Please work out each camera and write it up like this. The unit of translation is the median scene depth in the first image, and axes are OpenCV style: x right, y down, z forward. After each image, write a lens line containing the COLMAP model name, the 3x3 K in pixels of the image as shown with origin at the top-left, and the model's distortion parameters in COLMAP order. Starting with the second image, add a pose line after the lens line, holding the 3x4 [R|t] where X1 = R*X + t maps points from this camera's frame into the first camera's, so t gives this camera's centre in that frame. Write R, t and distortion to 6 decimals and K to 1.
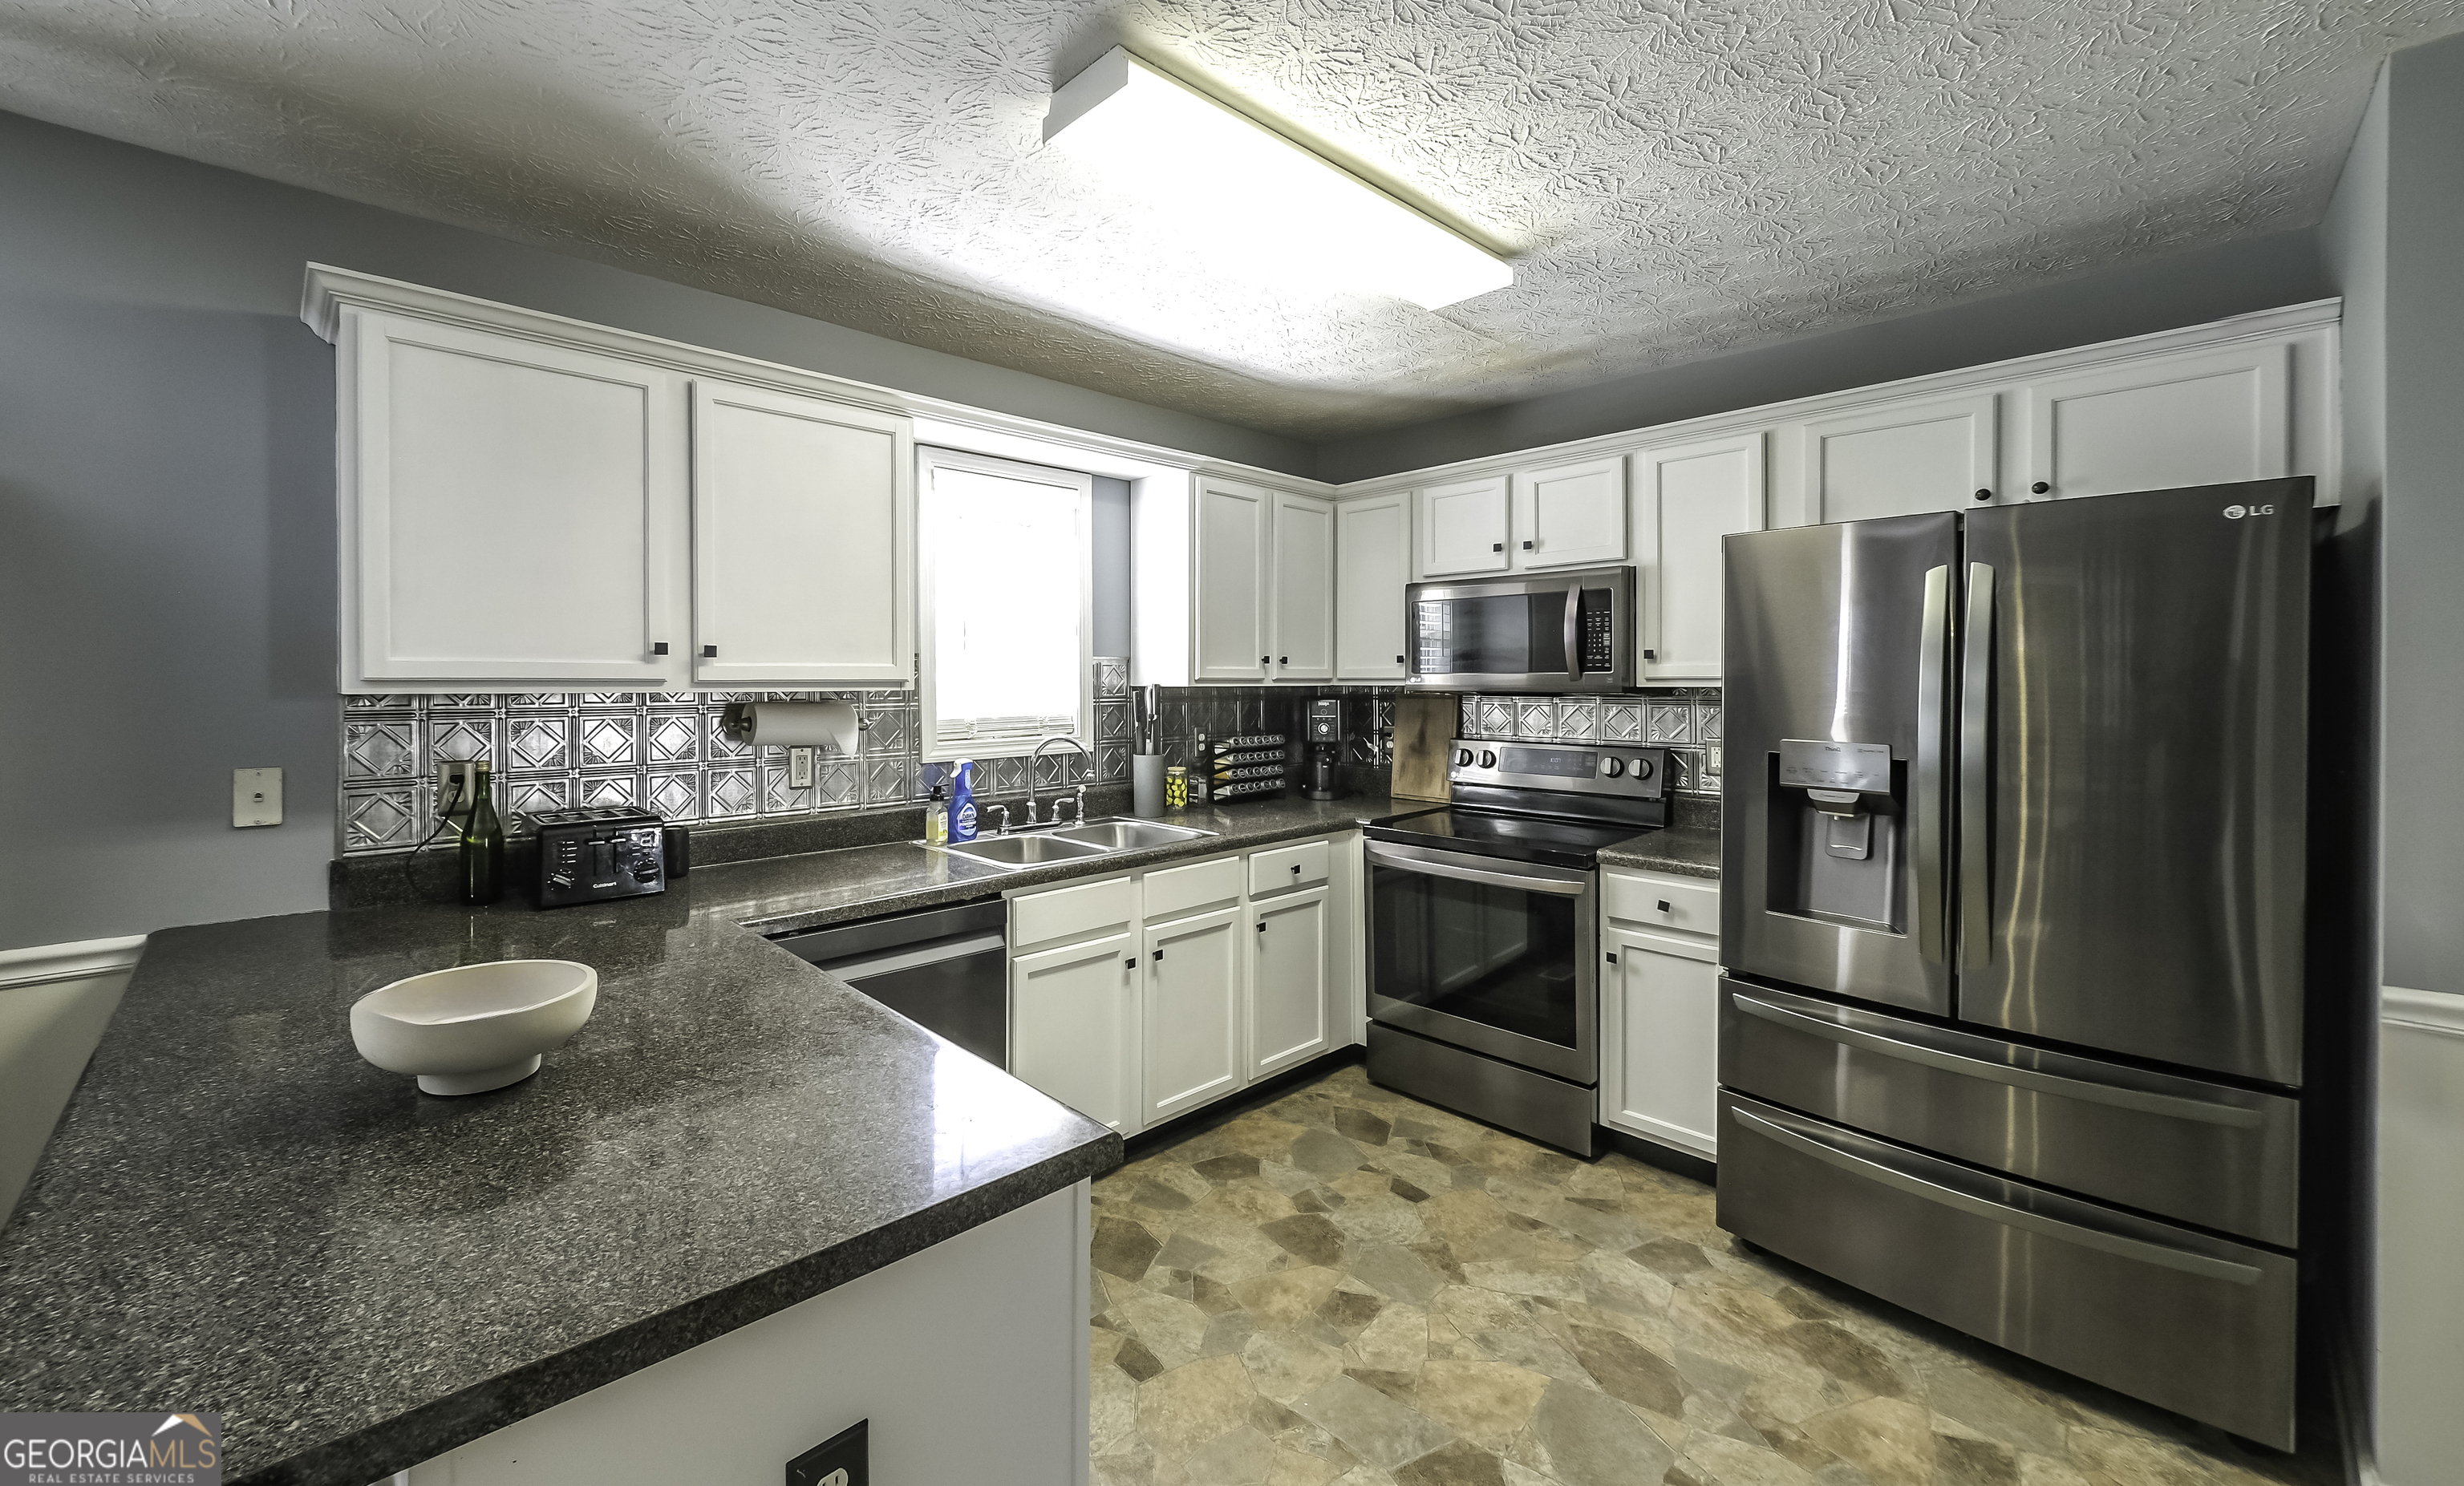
lens RADIAL K [[969.8, 0, 1161.3], [0, 969.8, 688.6], [0, 0, 1]] dist [0.002137, 0.000020]
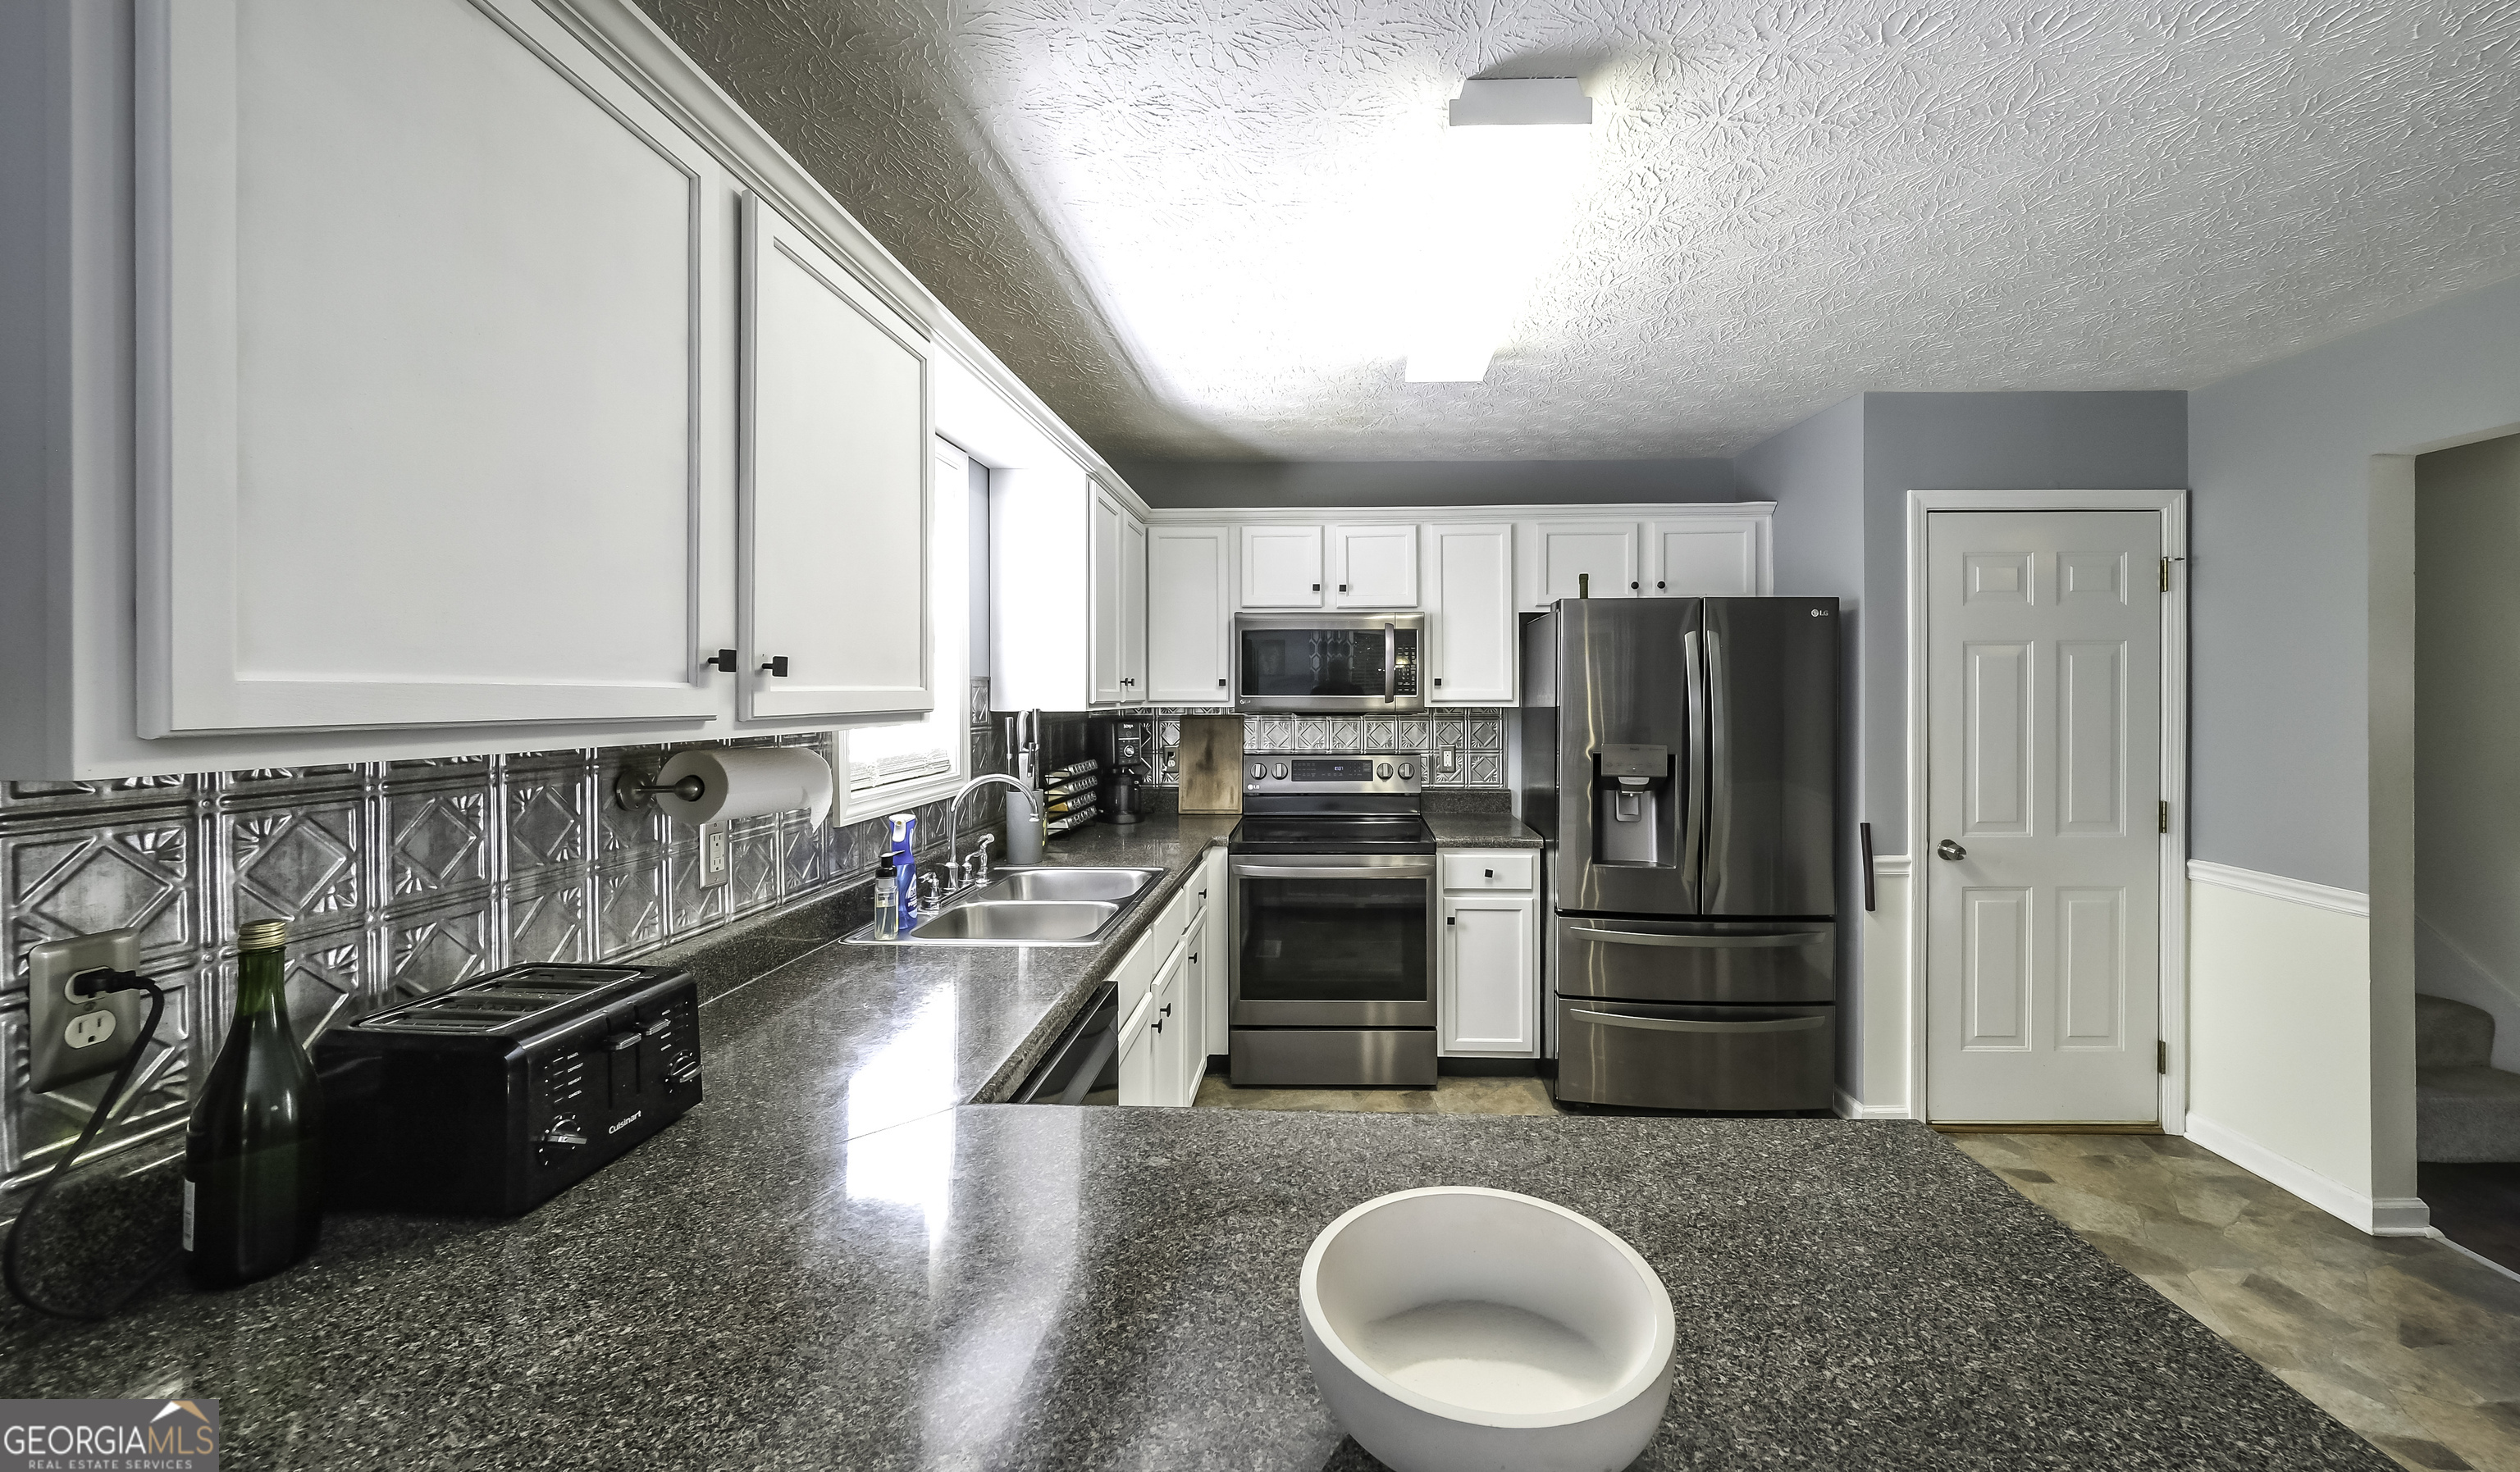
lens RADIAL K [[898.7, 0, 1316.2], [0, 898.7, 693.7], [0, 0, 1]] dist [0.017385, -0.000013]
pose [[0.683838, 0.000645, 0.729634, -0.478227], [0.007258, 0.999944, -0.007687, -0.011327], [-0.729598, 0.010552, 0.683795, 0.295381]]
